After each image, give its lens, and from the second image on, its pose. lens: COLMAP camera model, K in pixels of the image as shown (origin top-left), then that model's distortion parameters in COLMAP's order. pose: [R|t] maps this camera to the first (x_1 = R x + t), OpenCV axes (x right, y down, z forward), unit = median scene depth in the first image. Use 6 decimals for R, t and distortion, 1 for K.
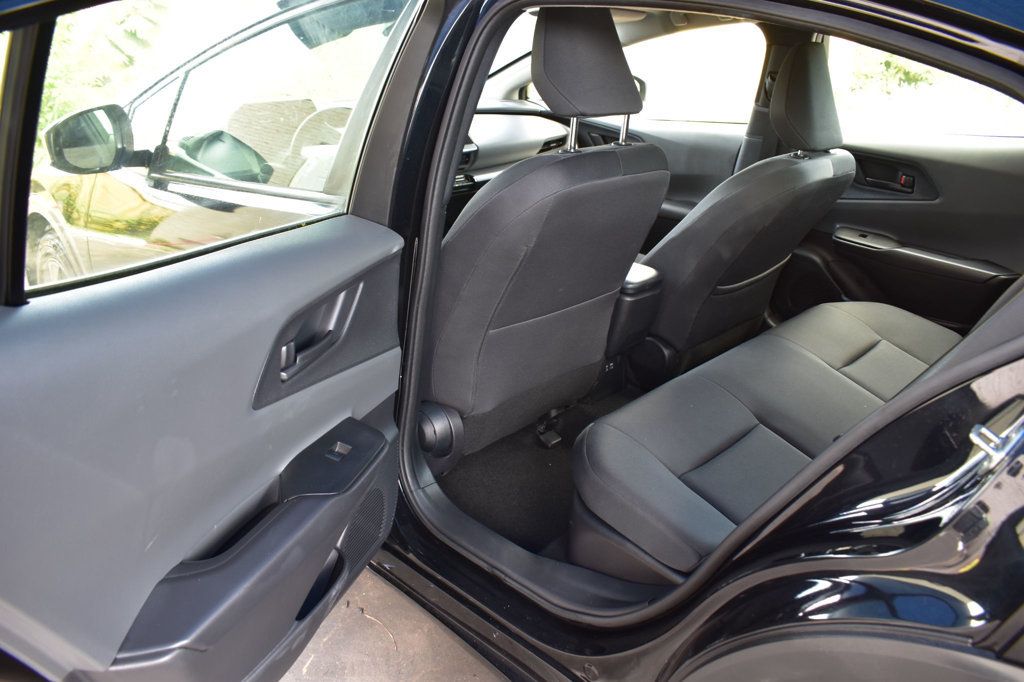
lens RADIAL K [[794.5, 0, 506.6], [0, 794.5, 337.3], [0, 0, 1]] dist [-0.103348, 0.022240]
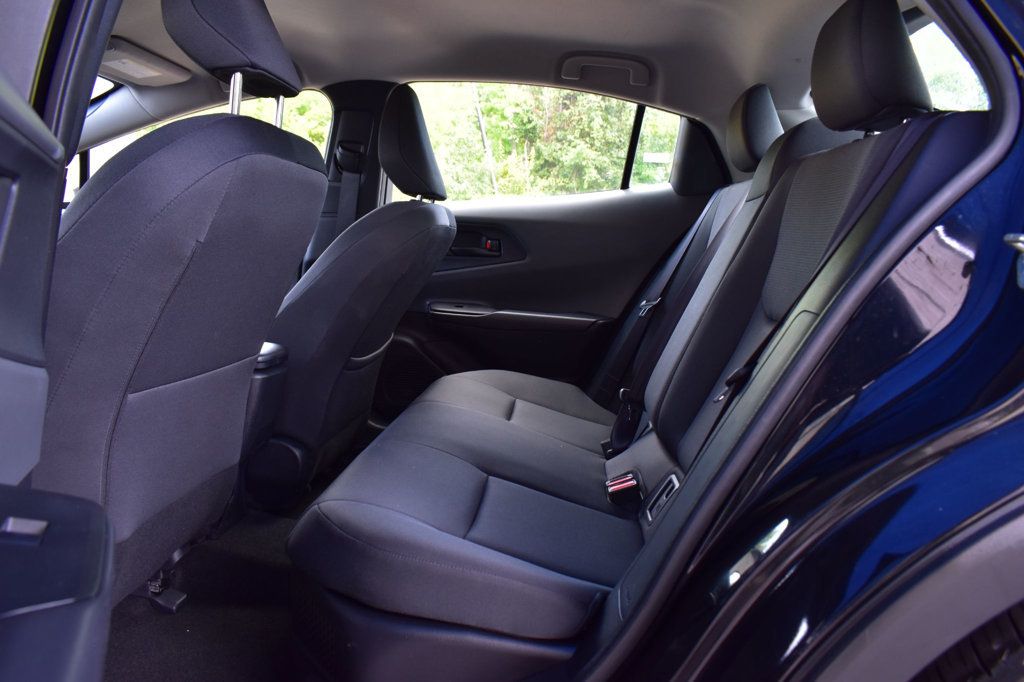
lens RADIAL K [[794.5, 0, 515.0], [0, 794.5, 342.3], [0, 0, 1]] dist [-0.103348, 0.022240]
pose [[0.751273, -0.070323, 0.656235, -0.143155], [0.230221, 0.959776, -0.160711, 0.090916], [-0.618537, 0.271817, 0.737243, 0.270115]]
